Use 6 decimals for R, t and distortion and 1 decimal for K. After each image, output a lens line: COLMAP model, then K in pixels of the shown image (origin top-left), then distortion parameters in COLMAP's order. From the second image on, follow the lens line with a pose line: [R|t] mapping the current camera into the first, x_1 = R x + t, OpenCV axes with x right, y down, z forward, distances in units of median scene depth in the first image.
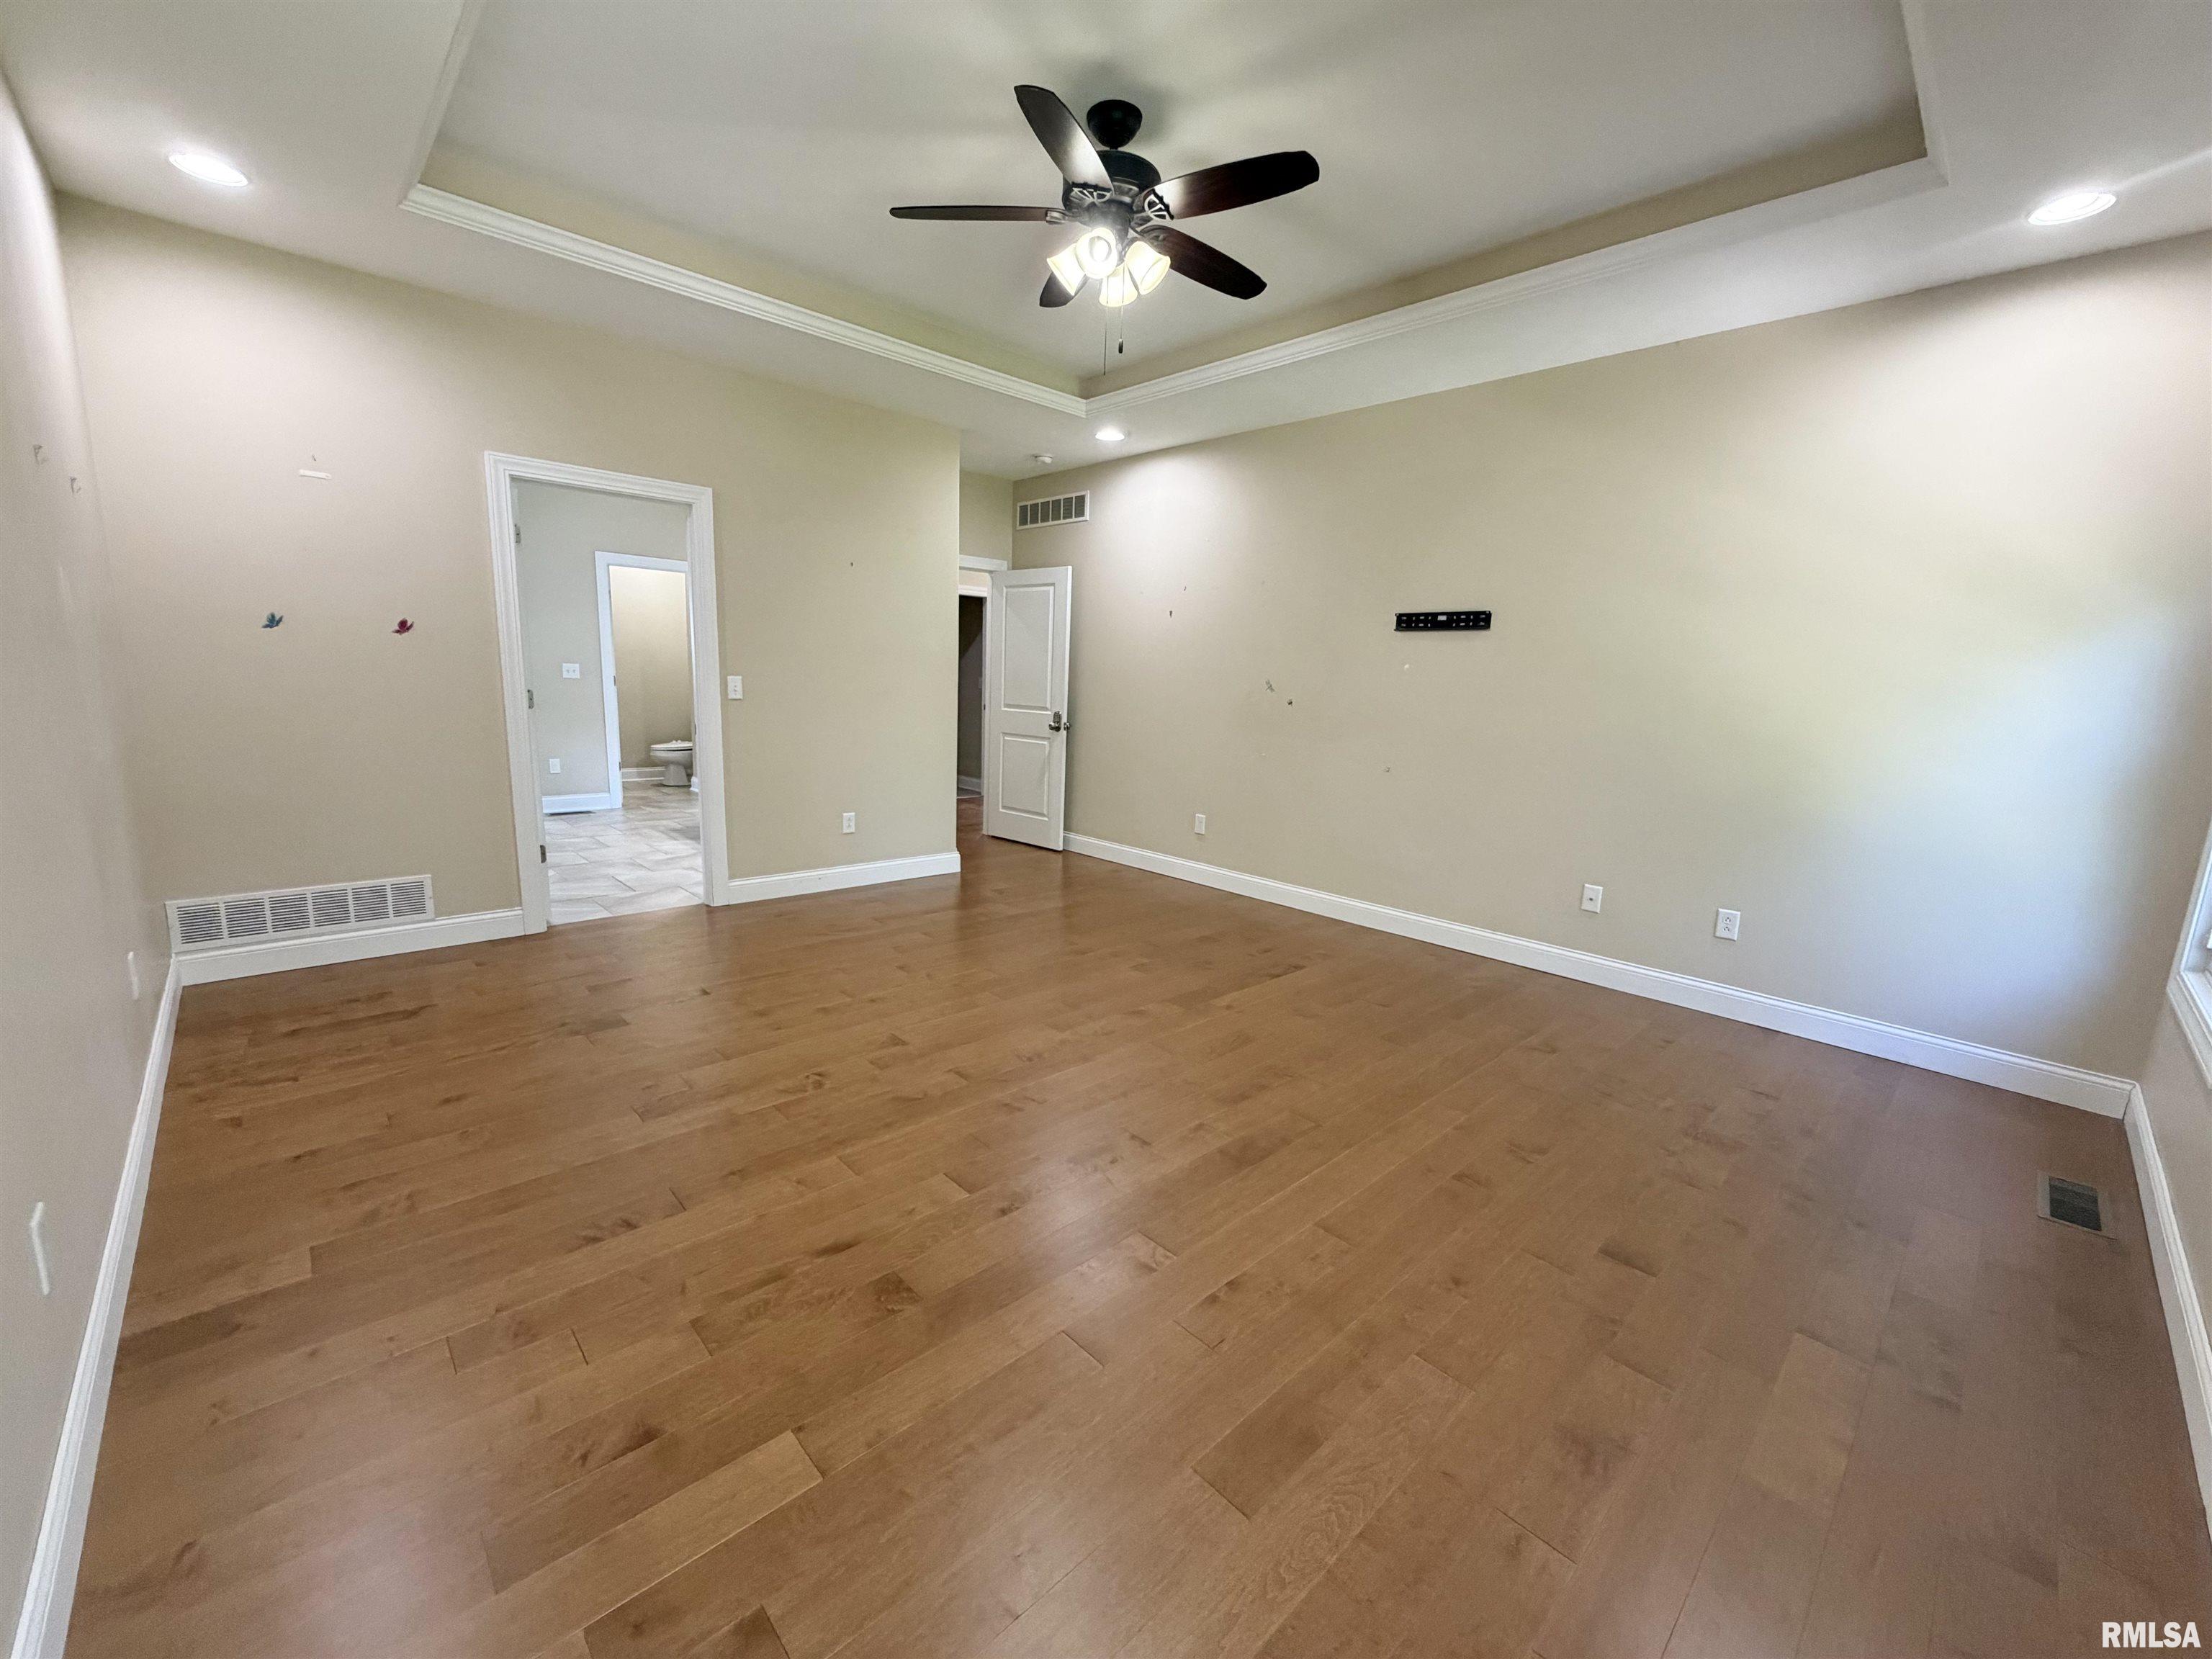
lens RADIAL K [[864.7, 0, 1109.9], [0, 864.7, 835.0], [0, 0, 1]] dist [-0.003297, -0.000226]
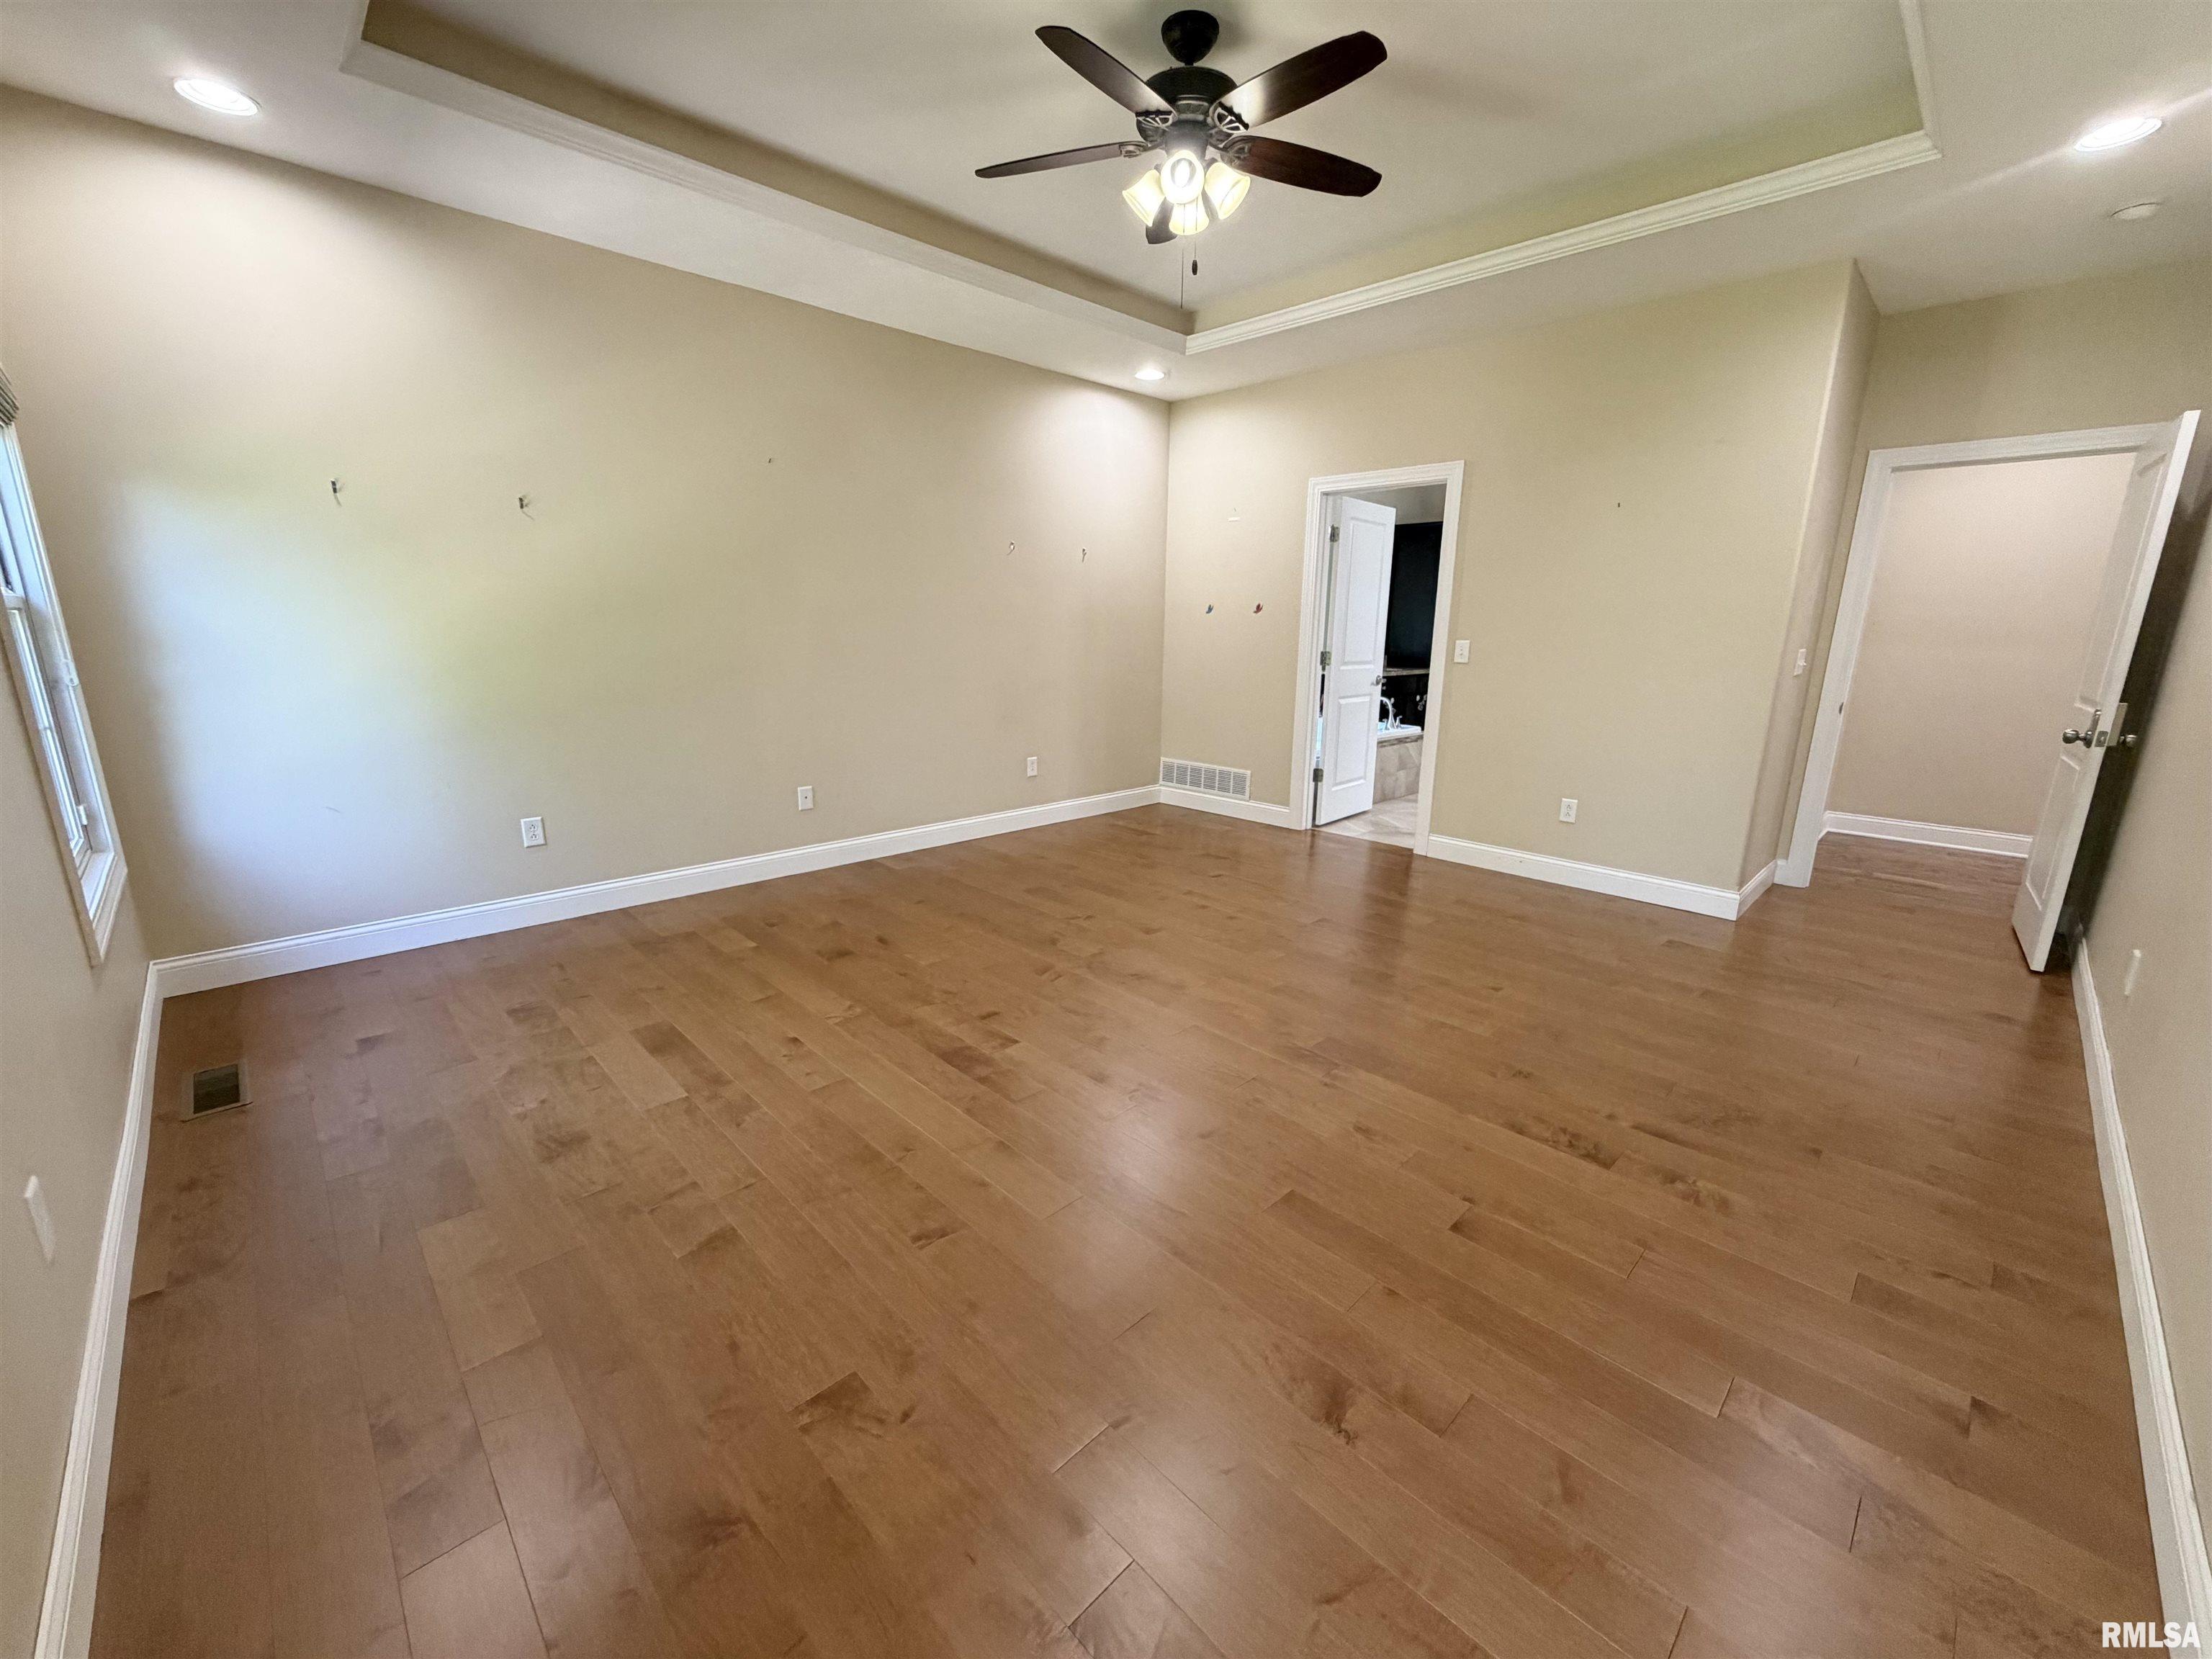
lens RADIAL K [[882.6, 0, 1102.6], [0, 882.6, 830.8], [0, 0, 1]] dist [-0.000514, 0.000095]
pose [[0.029169, 0.196825, -0.980005, 0.862684], [-0.191829, 0.963300, 0.187760, -0.109120], [0.980995, 0.182516, 0.065855, 0.748899]]
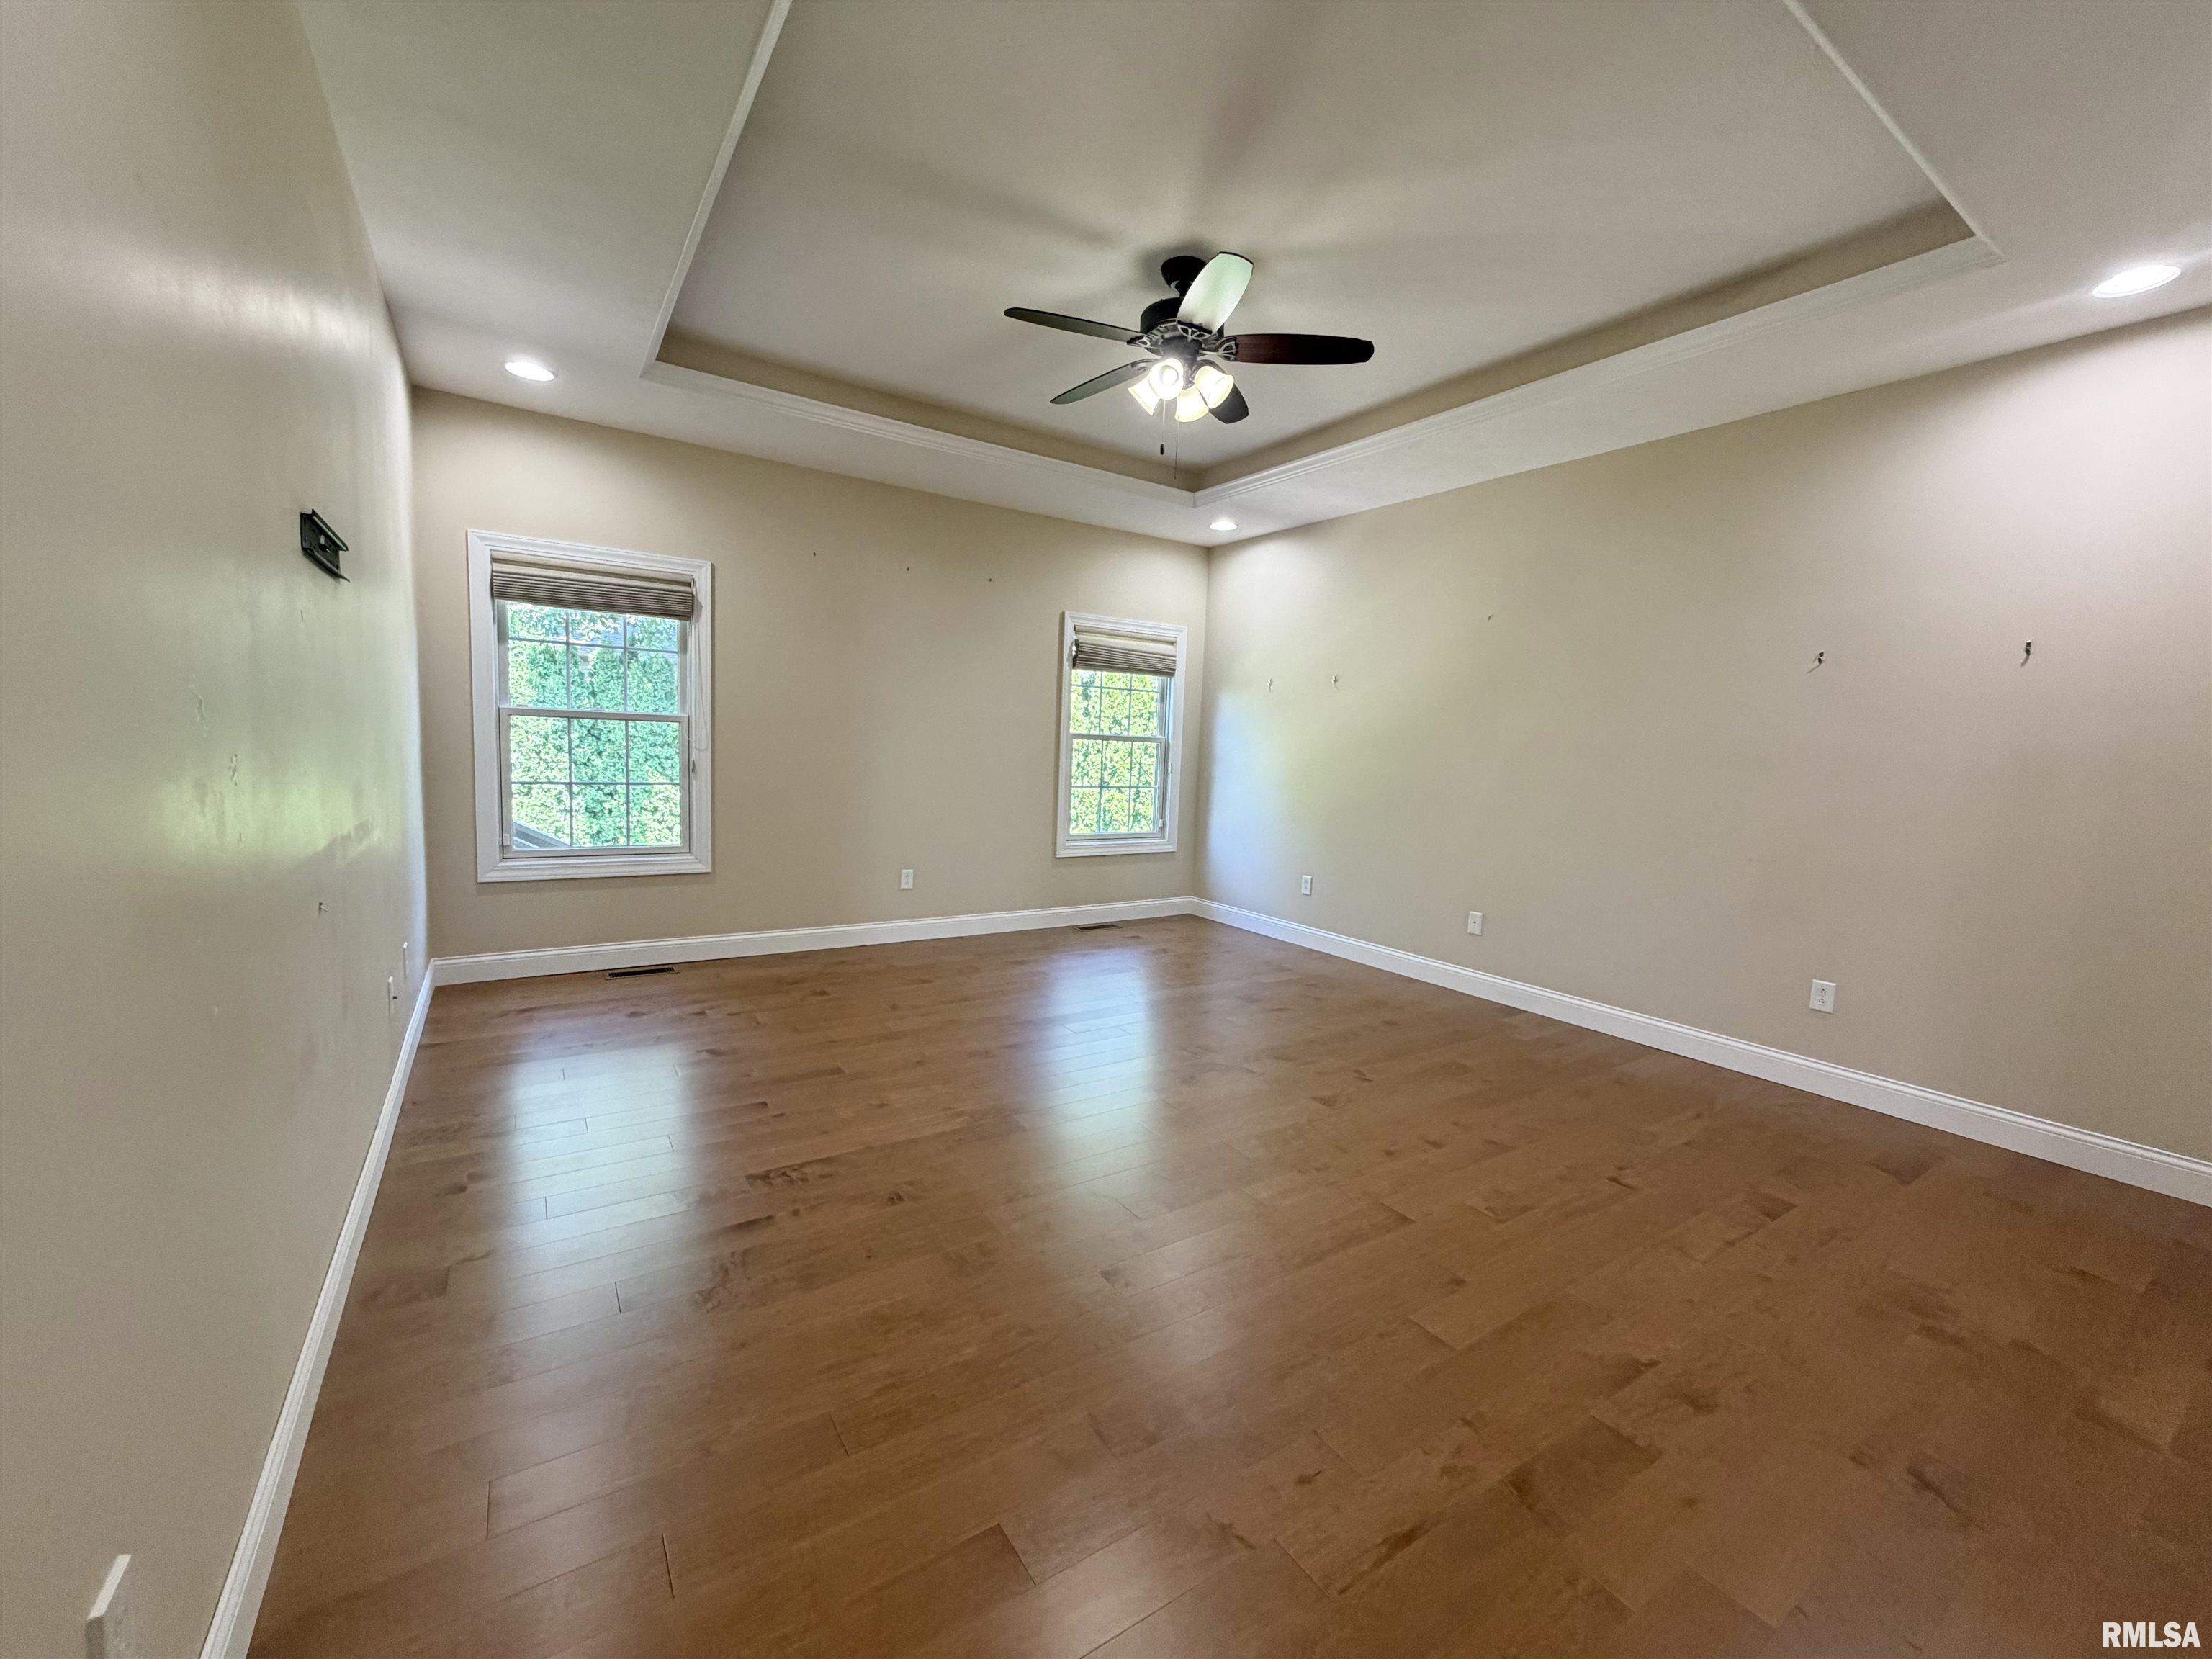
lens RADIAL K [[882.6, 0, 1102.6], [0, 882.6, 830.8], [0, 0, 1]] dist [-0.000514, 0.000095]
pose [[-0.984011, -0.089468, 0.154009, -0.108307], [-0.043575, 0.959334, 0.278889, -0.328339], [-0.172698, 0.267719, -0.947894, 1.791419]]
